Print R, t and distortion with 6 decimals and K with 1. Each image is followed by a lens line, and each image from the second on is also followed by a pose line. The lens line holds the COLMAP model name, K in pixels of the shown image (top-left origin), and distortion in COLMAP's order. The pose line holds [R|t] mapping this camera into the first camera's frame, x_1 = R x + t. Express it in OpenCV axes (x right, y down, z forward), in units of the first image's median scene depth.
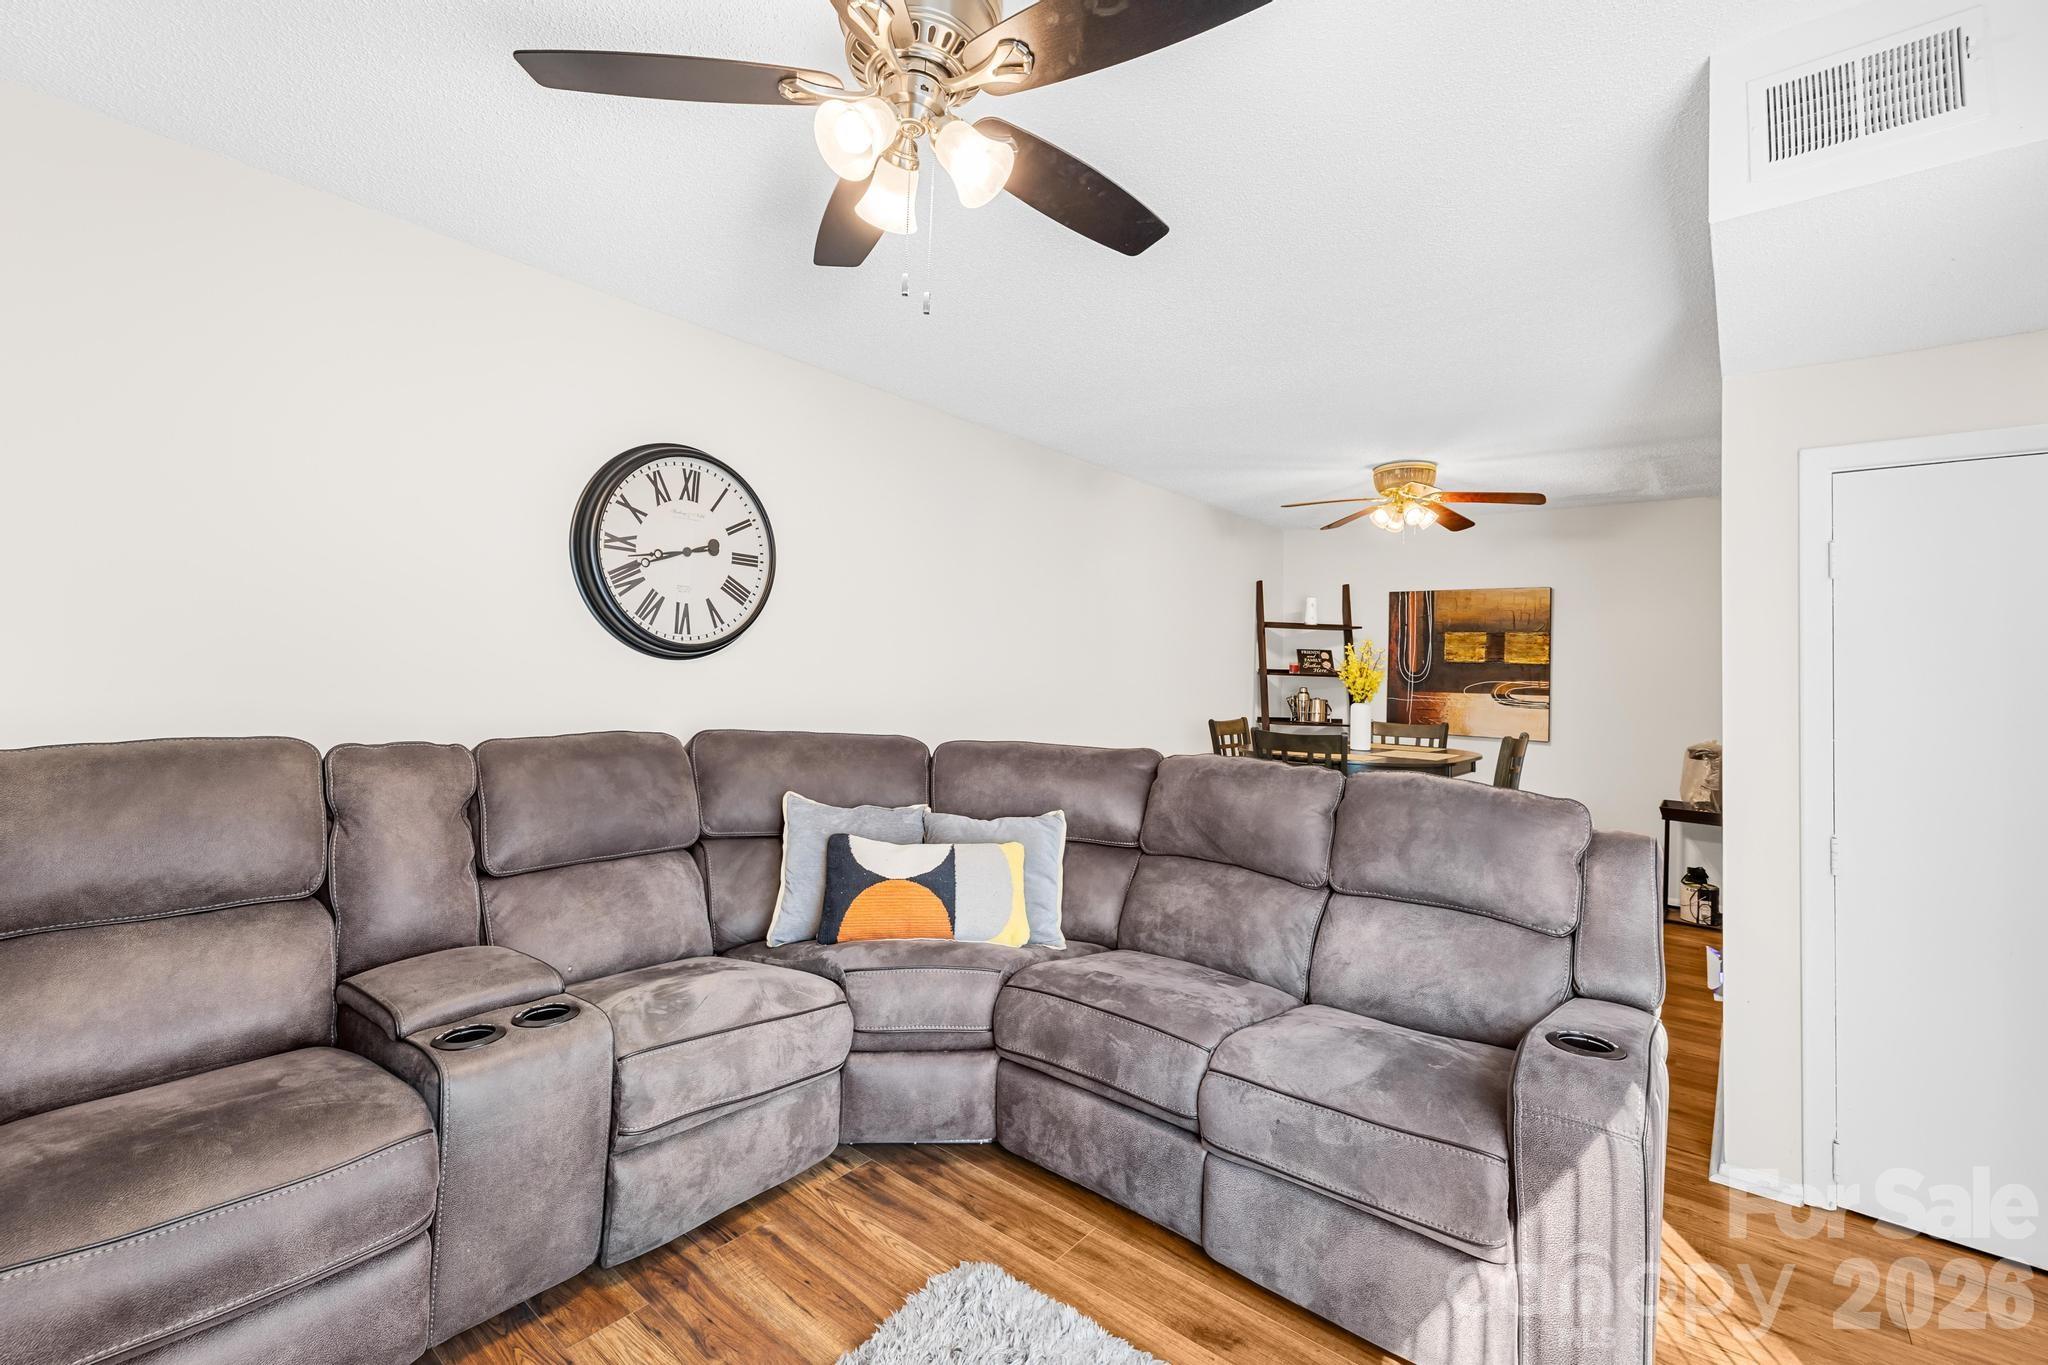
lens RADIAL K [[865.6, 0, 1013.3], [0, 865.6, 639.8], [0, 0, 1]] dist [-0.000321, -0.000178]
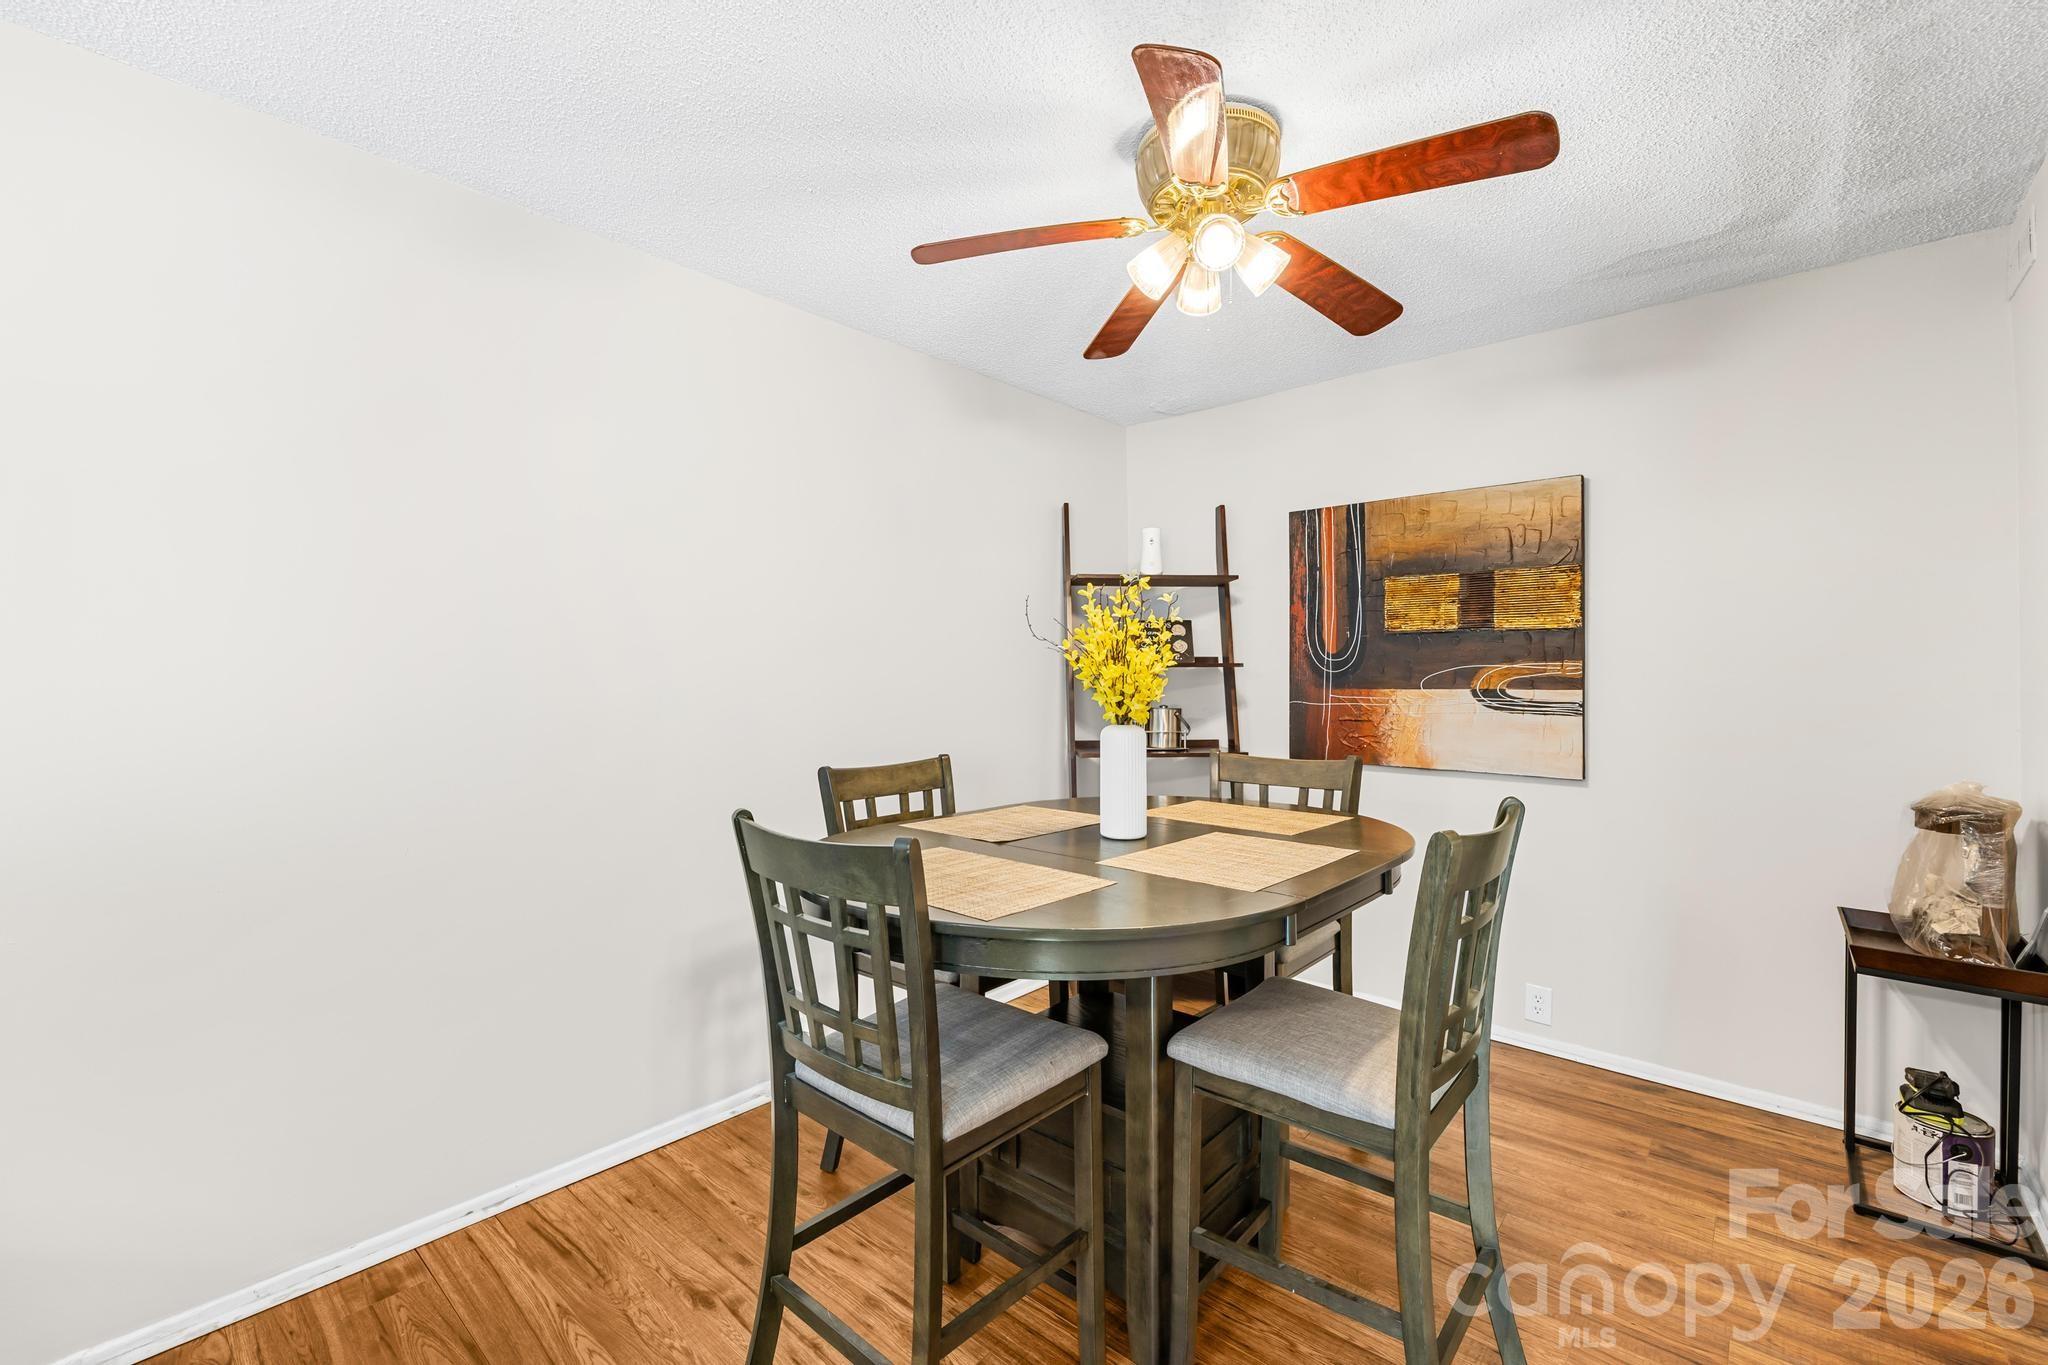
lens RADIAL K [[862.5, 0, 1009.8], [0, 862.5, 664.0], [0, 0, 1]] dist [-0.000719, -0.000451]
pose [[0.998966, -0.031103, -0.033170, 0.289143], [0.031859, 0.999238, 0.022539, 0.026313], [0.032444, -0.023573, 0.999196, 0.465891]]
